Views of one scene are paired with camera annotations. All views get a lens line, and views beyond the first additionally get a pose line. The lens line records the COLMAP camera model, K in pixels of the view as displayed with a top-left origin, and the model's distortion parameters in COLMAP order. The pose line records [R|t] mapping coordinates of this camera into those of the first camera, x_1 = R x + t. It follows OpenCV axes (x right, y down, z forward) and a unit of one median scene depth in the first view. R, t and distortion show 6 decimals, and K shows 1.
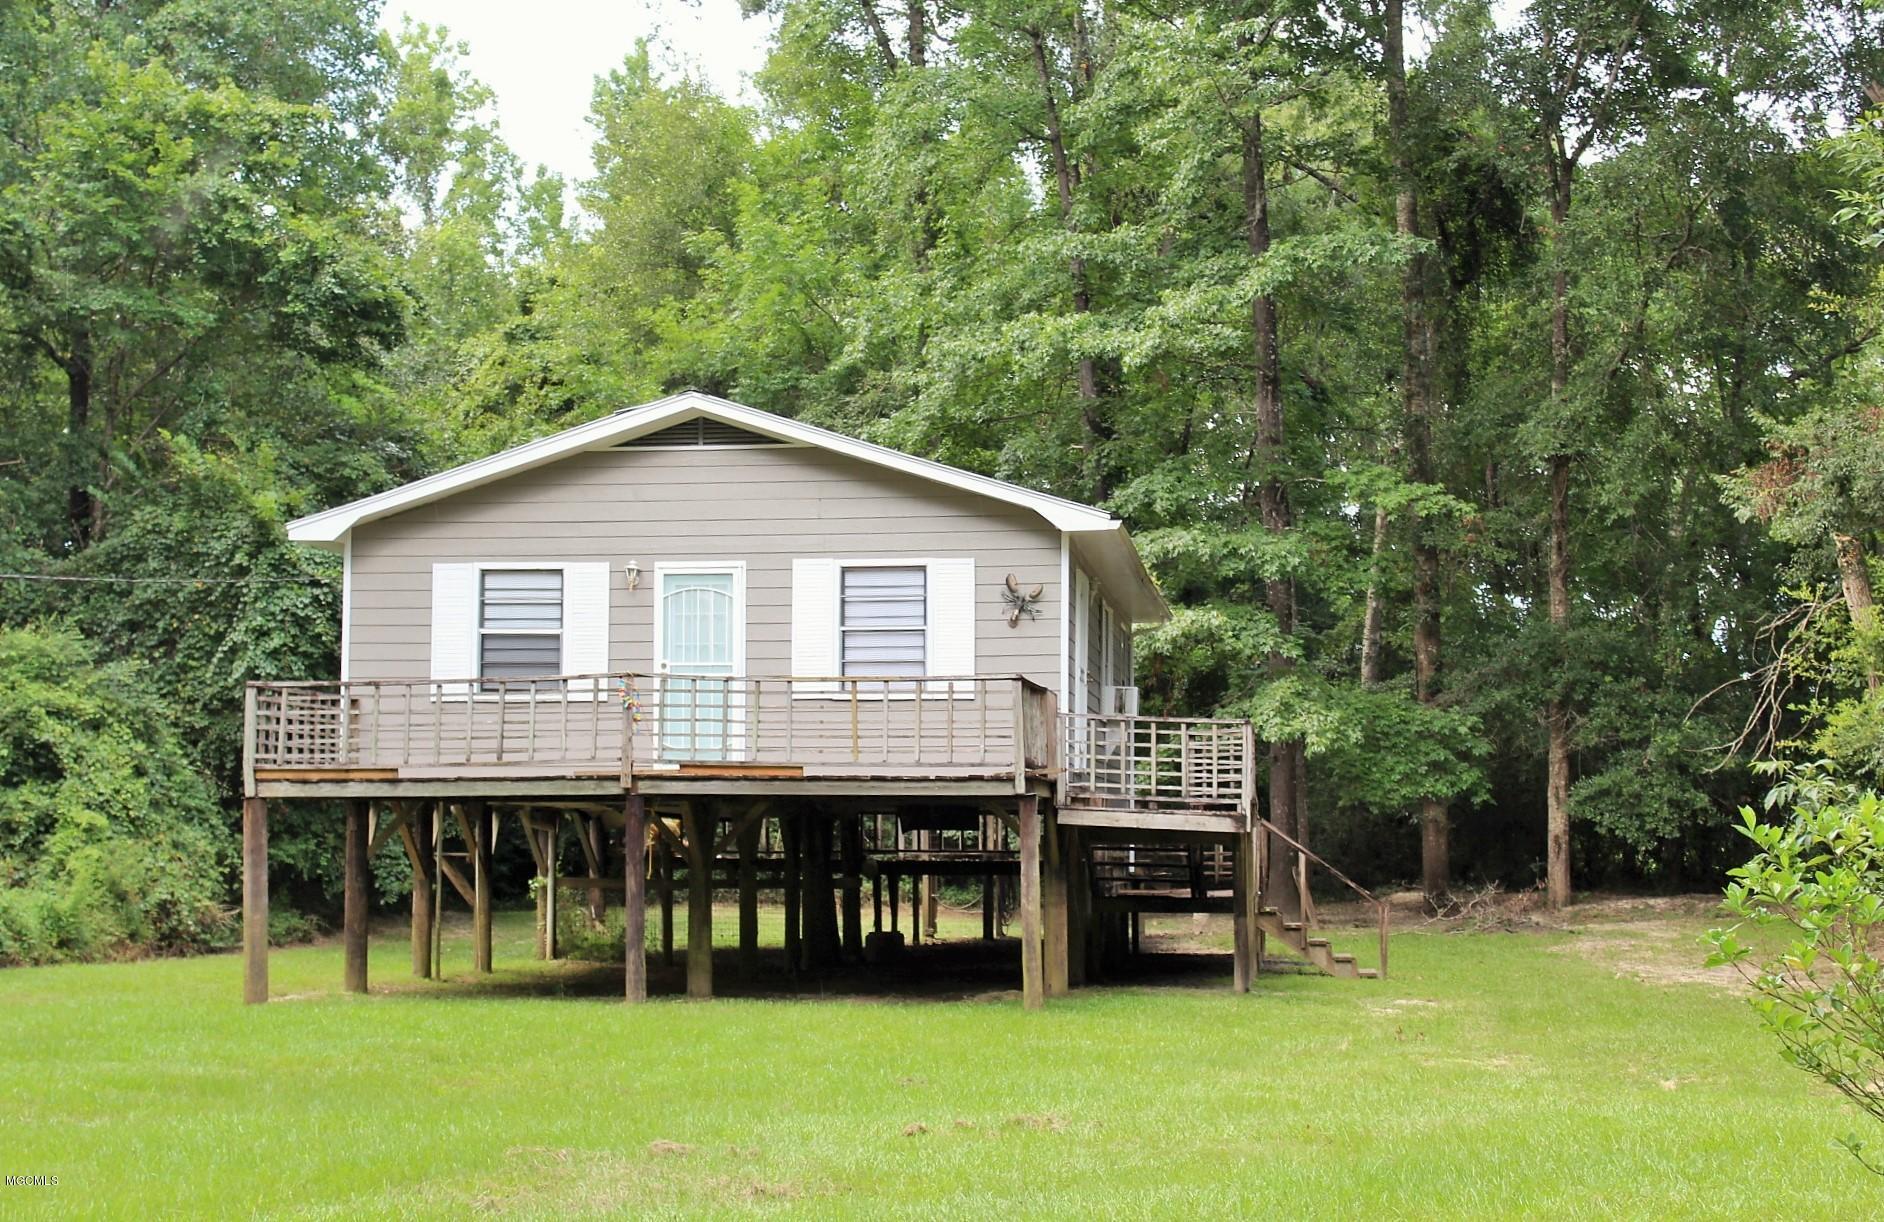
lens RADIAL K [[3124.7, 0, 942.0], [0, 3124.7, 611.0], [0, 0, 1]] dist [0.134156, -2.712198]
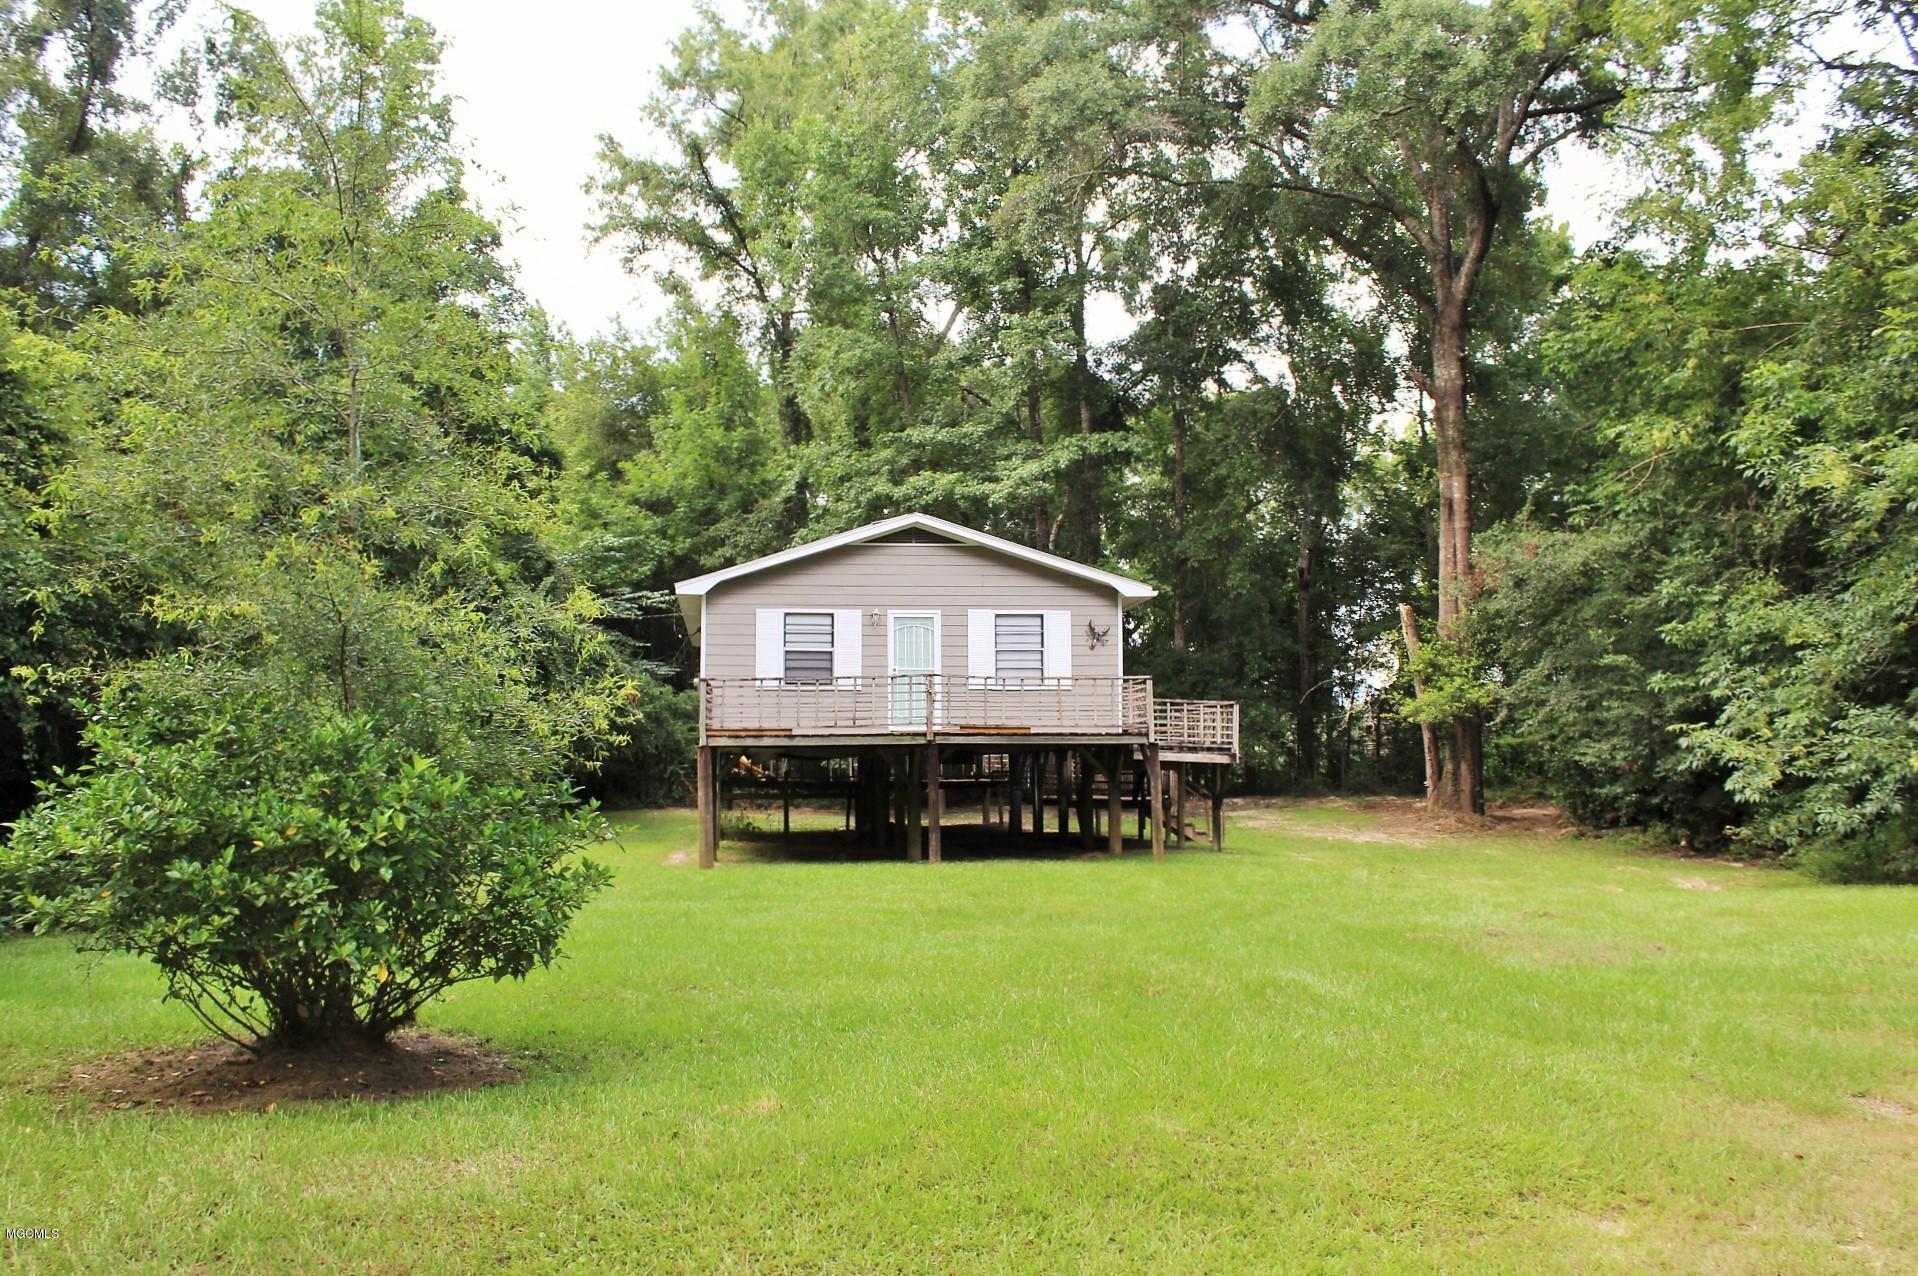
lens RADIAL K [[1768.9, 0, 959.0], [0, 1768.9, 638.0], [0, 0, 1]] dist [-0.163245, 0.200843]
pose [[0.970892, 0.010906, 0.239268, -0.287855], [-0.010541, 0.999941, -0.002805, 0.002192], [-0.239284, 0.000202, 0.970950, 0.038591]]
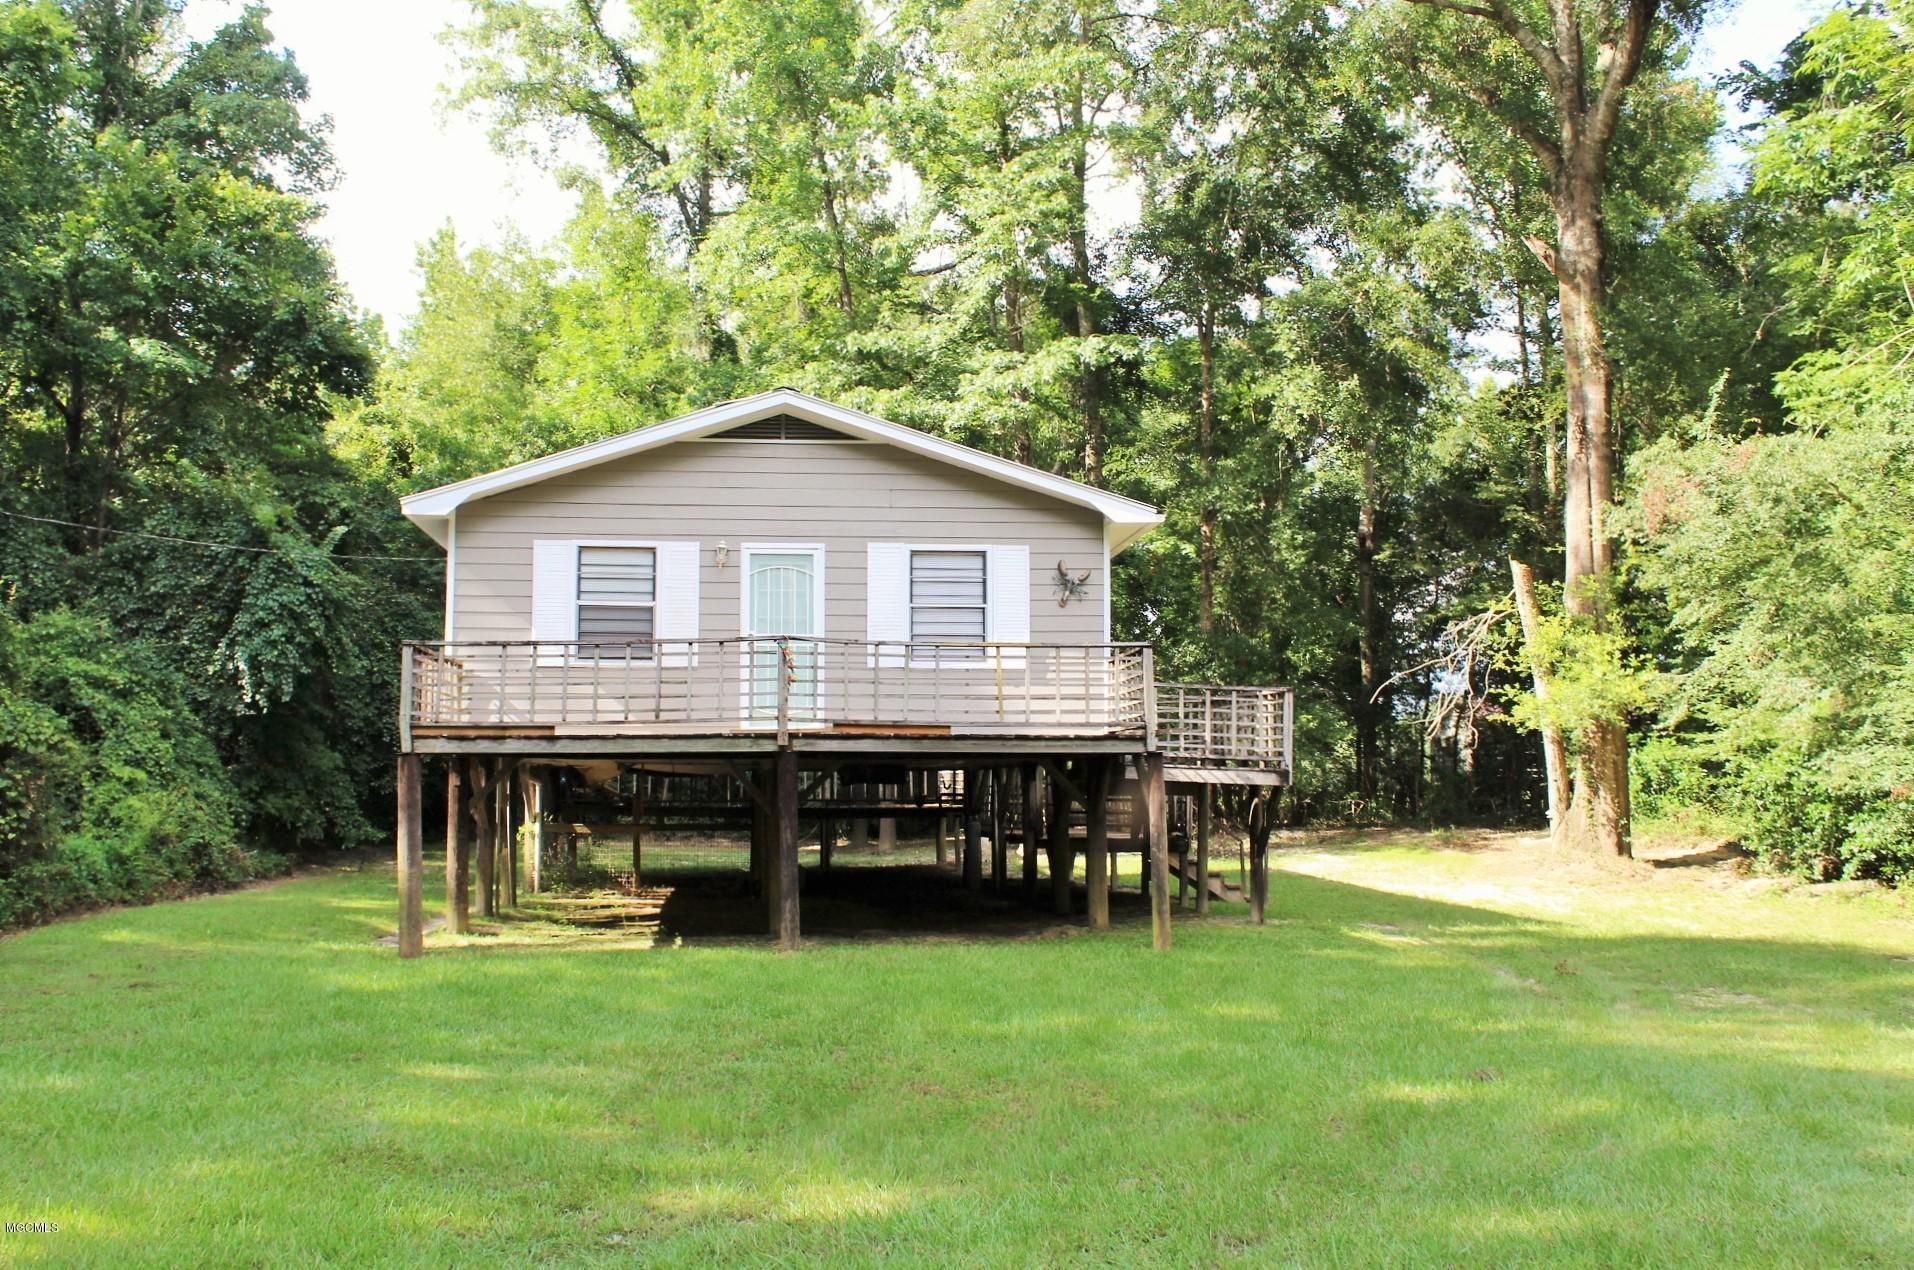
lens RADIAL K [[1902.8, 0, 957.0], [0, 1902.8, 635.0], [0, 0, 1]] dist [-0.123638, 0.007692]
pose [[0.973209, 0.015478, 0.229399, -0.171193], [-0.013915, 0.999868, -0.008427, 0.021549], [-0.229499, 0.005009, 0.973296, 0.328485]]
